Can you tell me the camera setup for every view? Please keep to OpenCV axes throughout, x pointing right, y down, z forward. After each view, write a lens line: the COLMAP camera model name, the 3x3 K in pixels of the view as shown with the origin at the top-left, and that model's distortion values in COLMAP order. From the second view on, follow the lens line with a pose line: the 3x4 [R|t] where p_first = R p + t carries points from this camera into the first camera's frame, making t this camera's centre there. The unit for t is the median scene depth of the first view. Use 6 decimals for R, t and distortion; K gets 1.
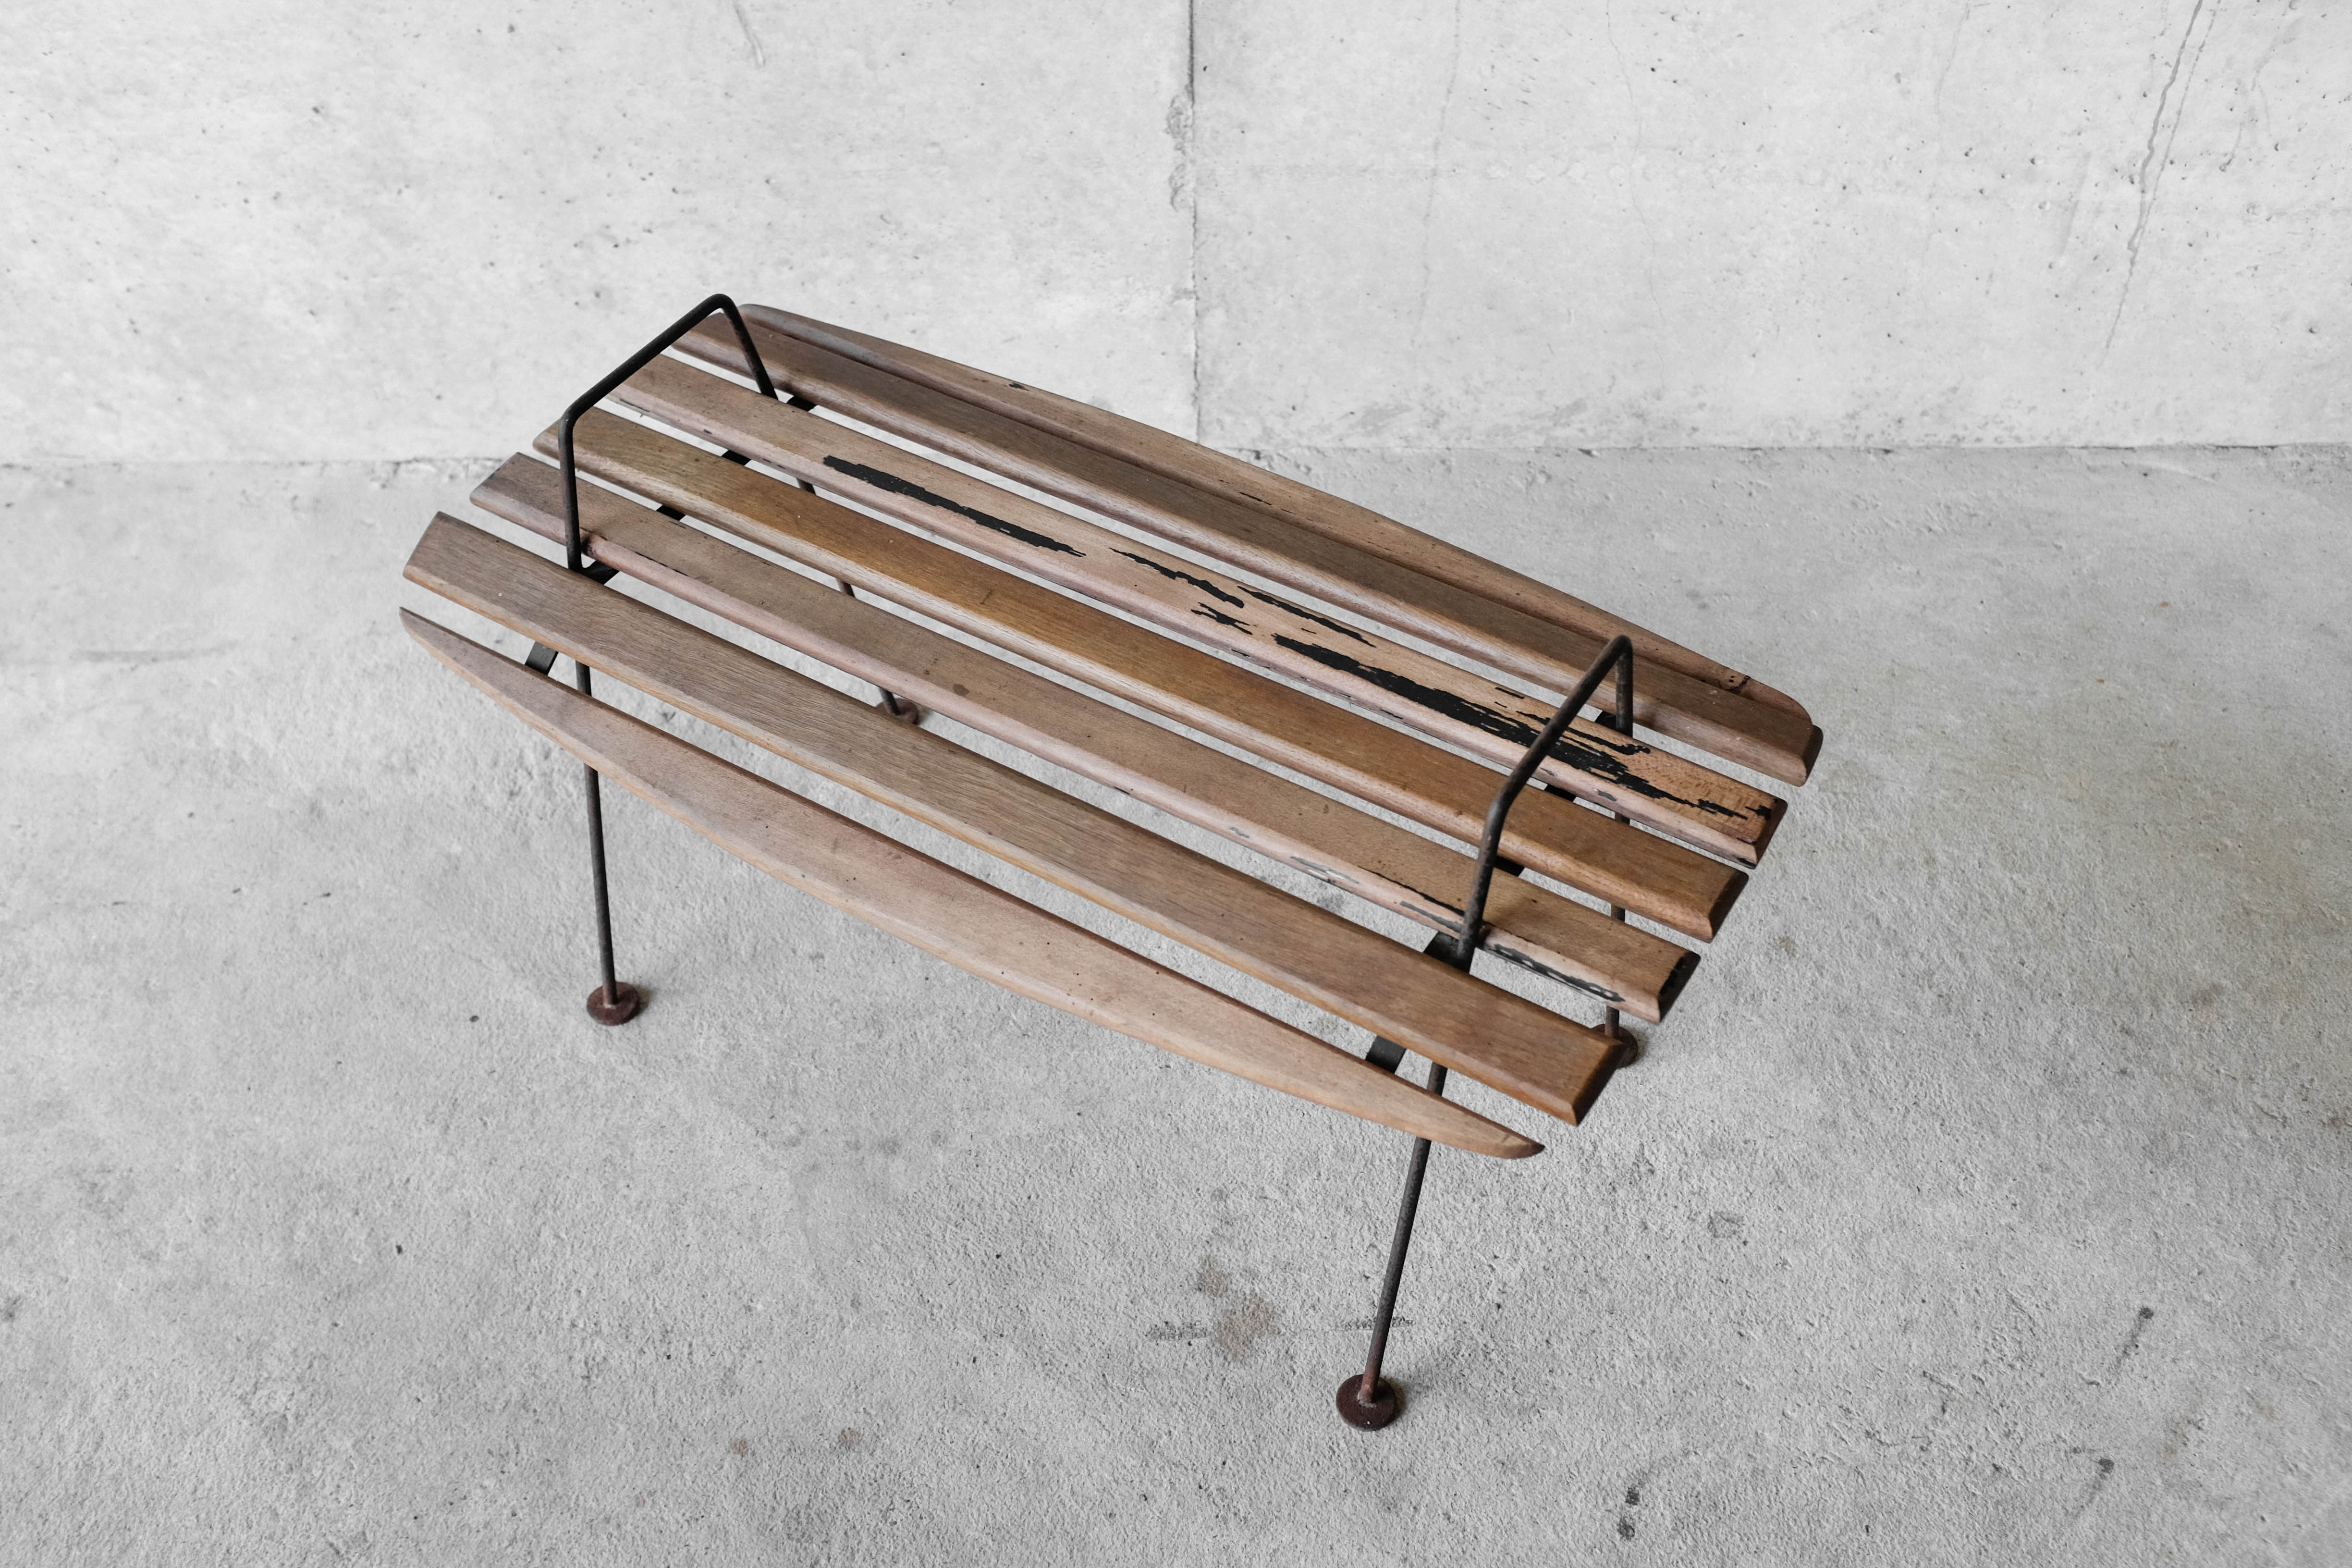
lens RADIAL K [[2386.5, 0, 1169.1], [0, 2386.5, 768.8], [0, 0, 1]] dist [-0.060875, 0.000000]
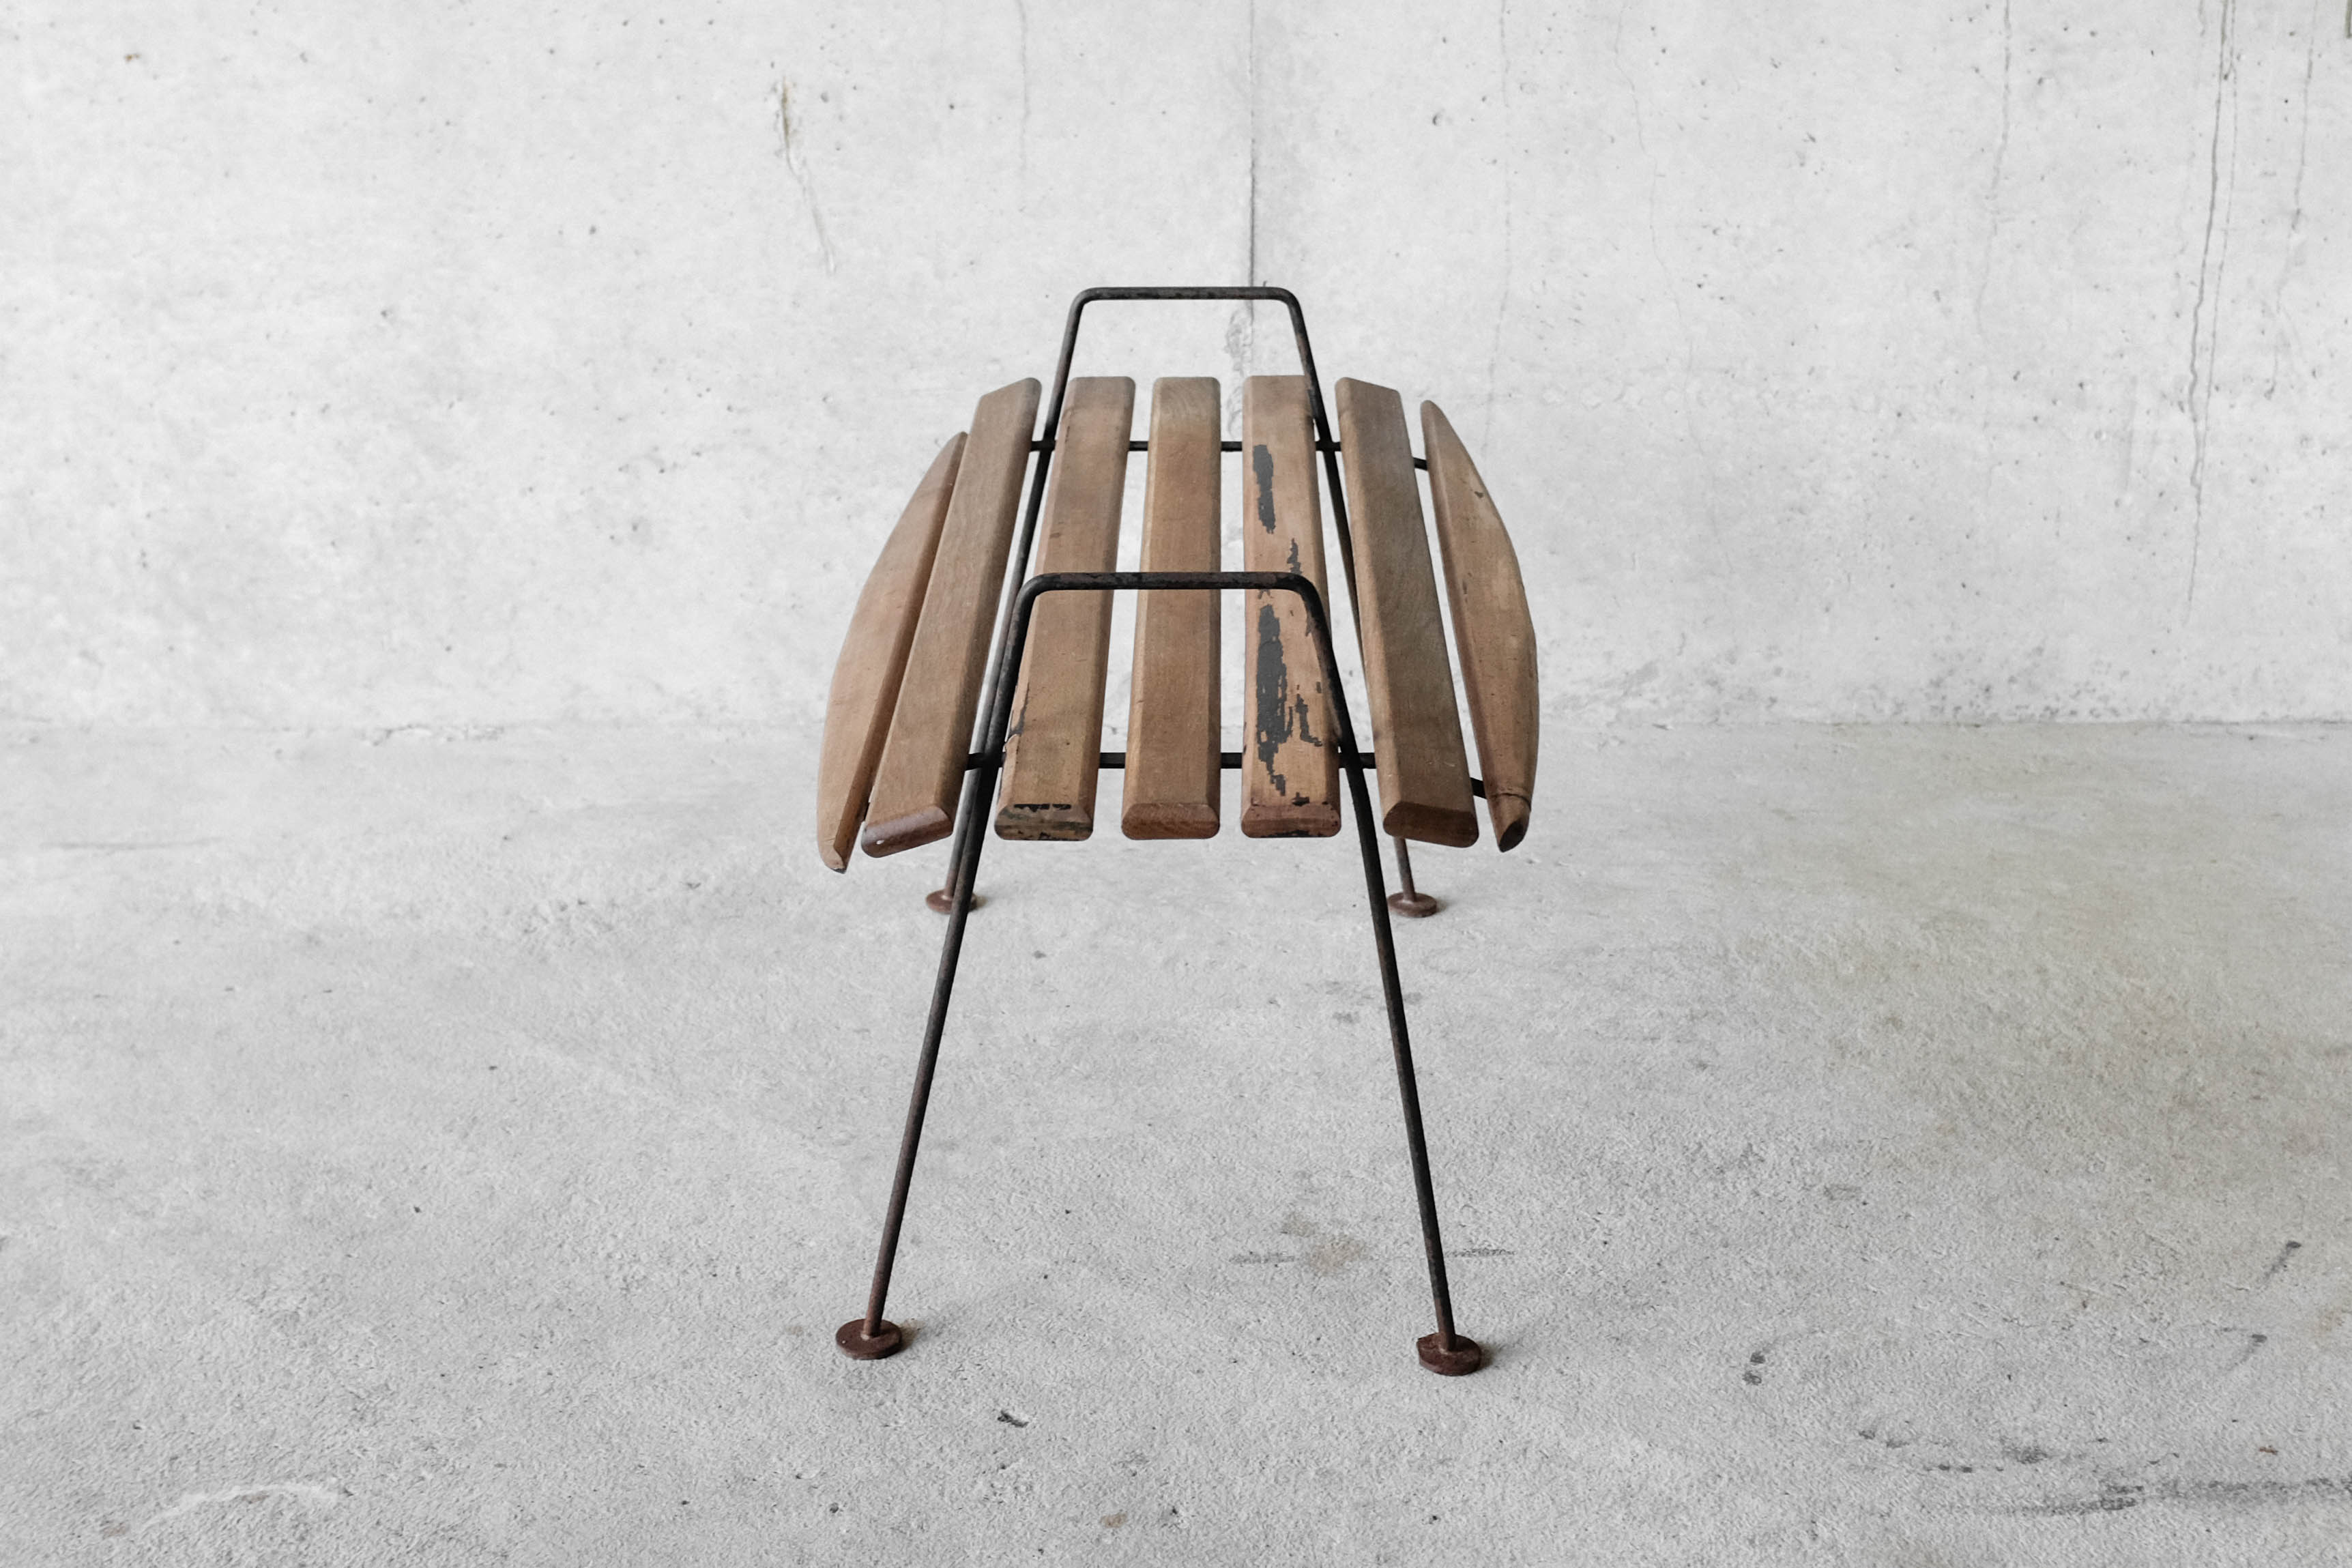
lens RADIAL K [[3389.5, 0, 1163.8], [0, 3389.5, 690.6], [0, 0, 1]] dist [-0.080674, 0.000000]
pose [[0.999806, 0.013625, 0.014225, -0.045149], [-0.005930, 0.896874, -0.442246, 0.492261], [-0.018783, 0.442076, 0.896781, -0.226375]]
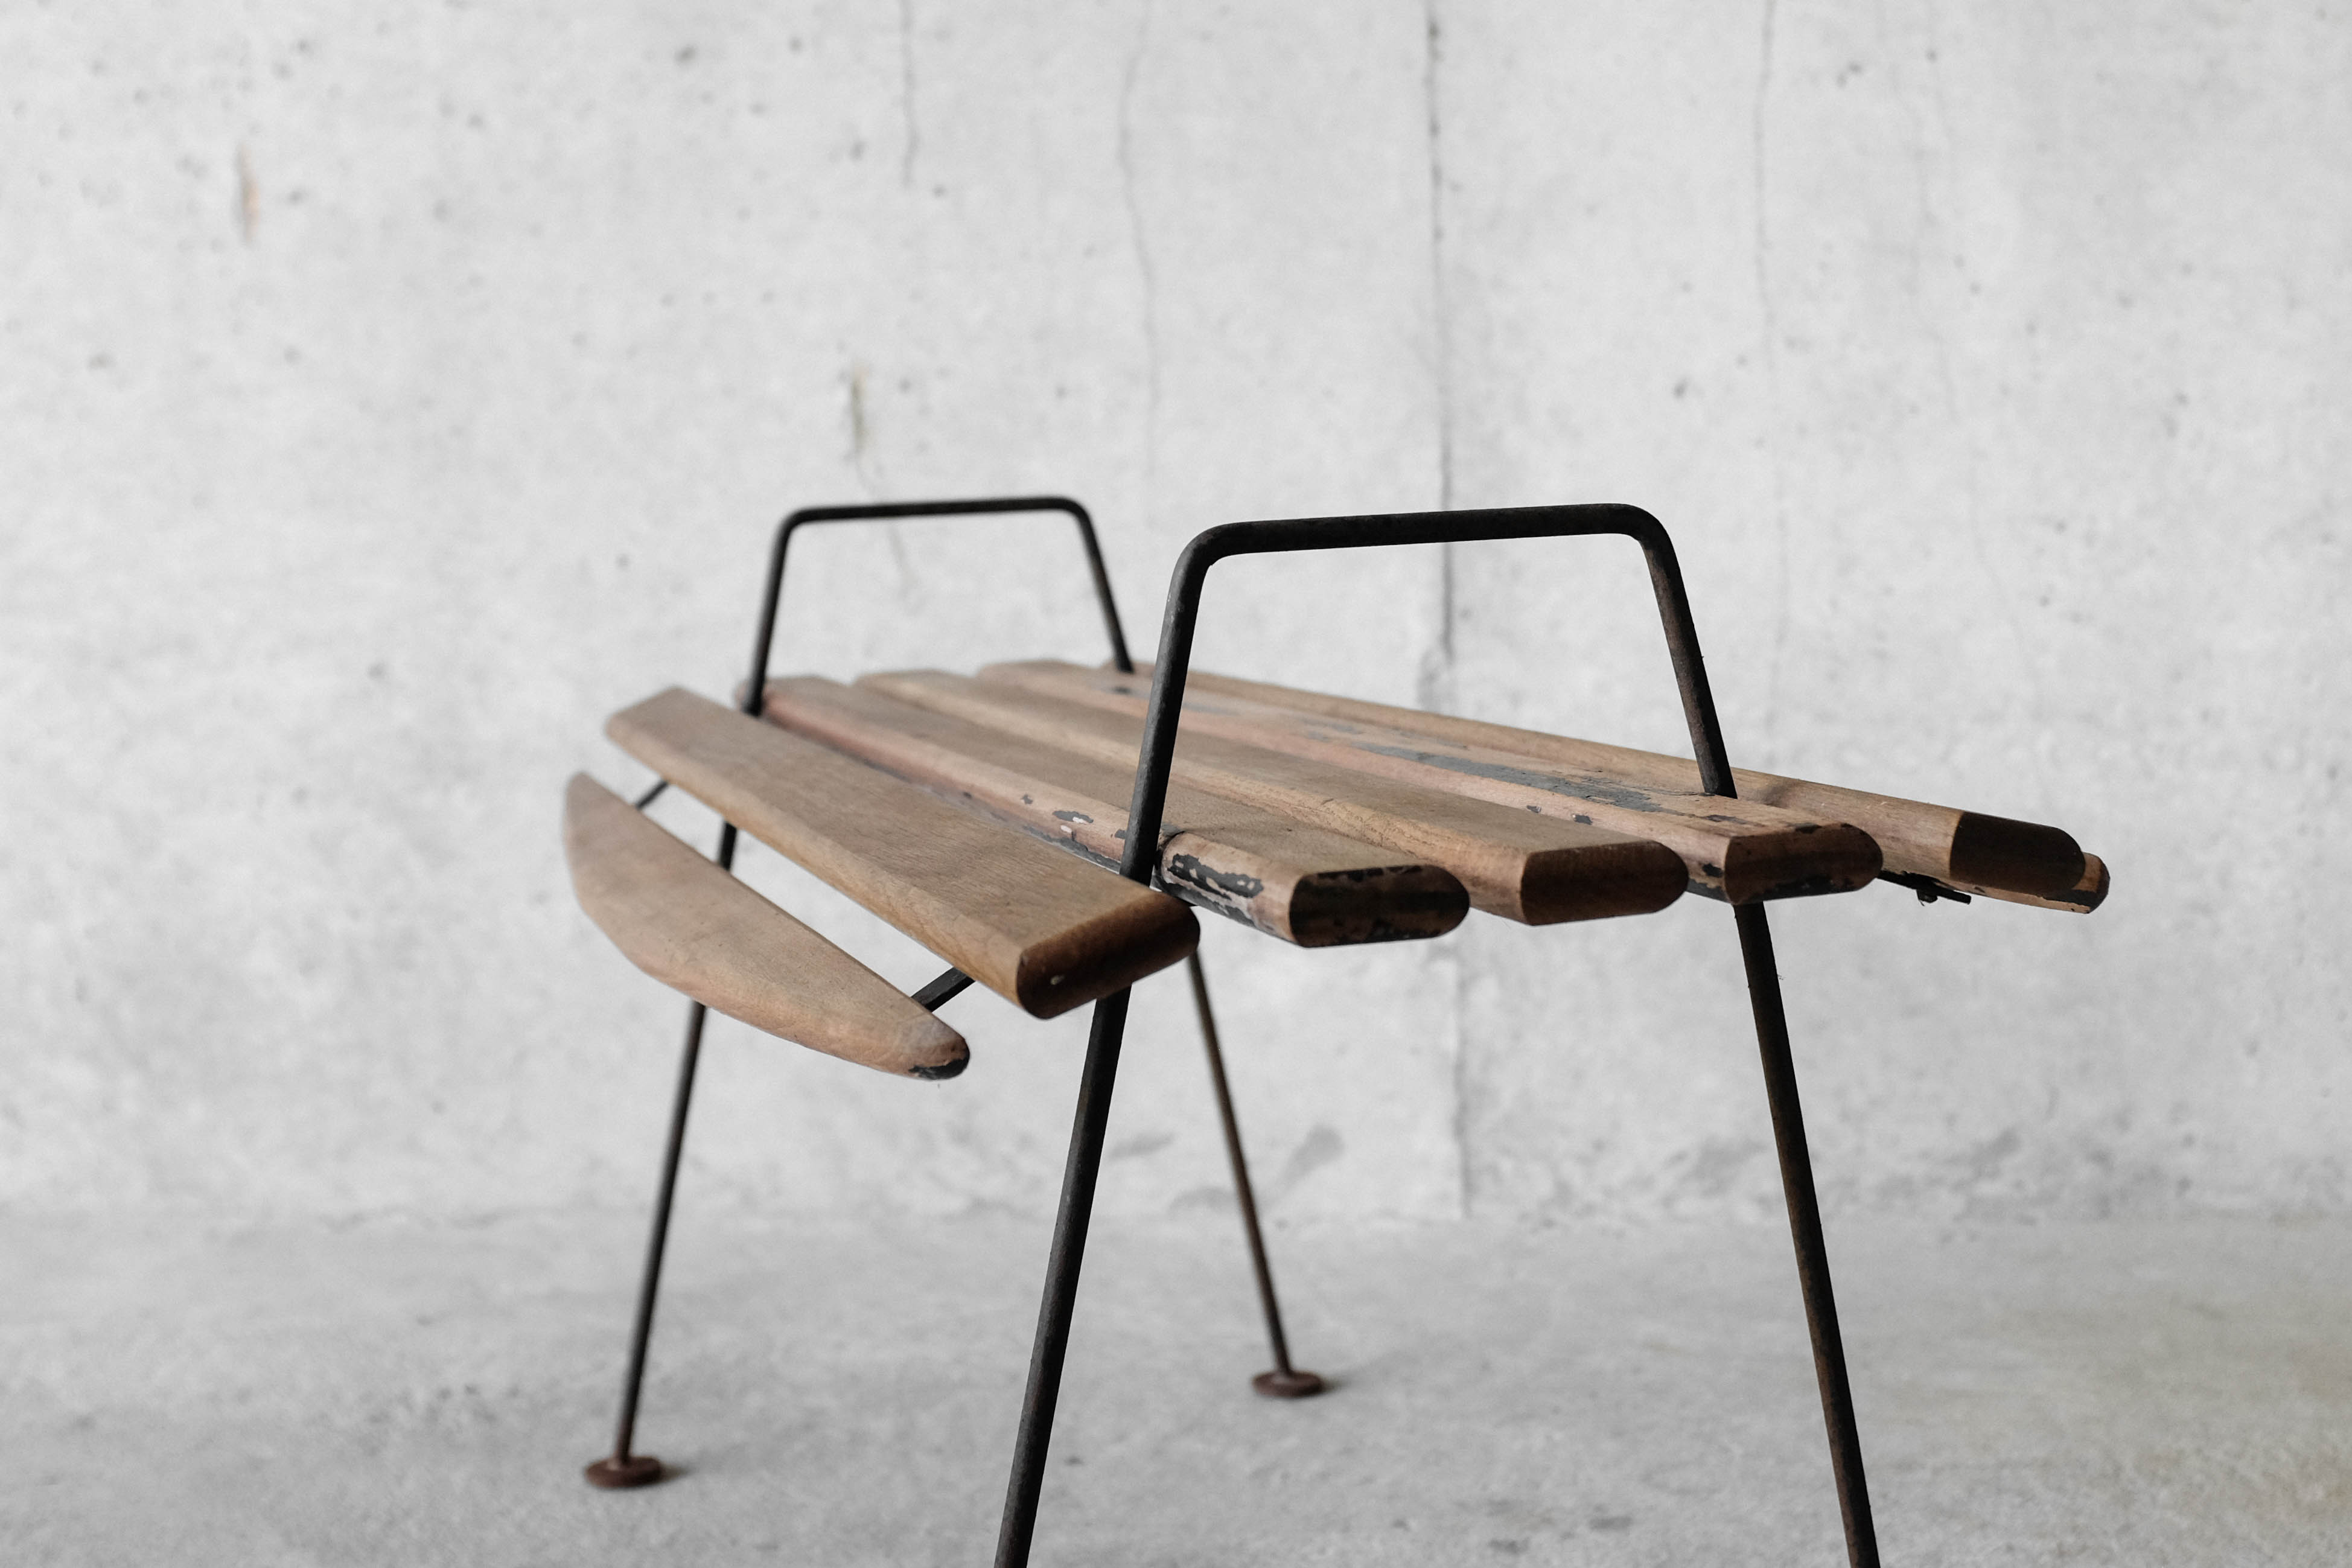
lens RADIAL K [[3006.9, 0, 1244.6], [0, 3006.9, 612.6], [0, 0, 1]] dist [-0.074390, 0.000000]
pose [[0.992285, -0.003294, -0.123936, 0.063787], [-0.082722, 0.727003, -0.681633, 0.376694], [0.092347, 0.686627, 0.721121, 0.263187]]
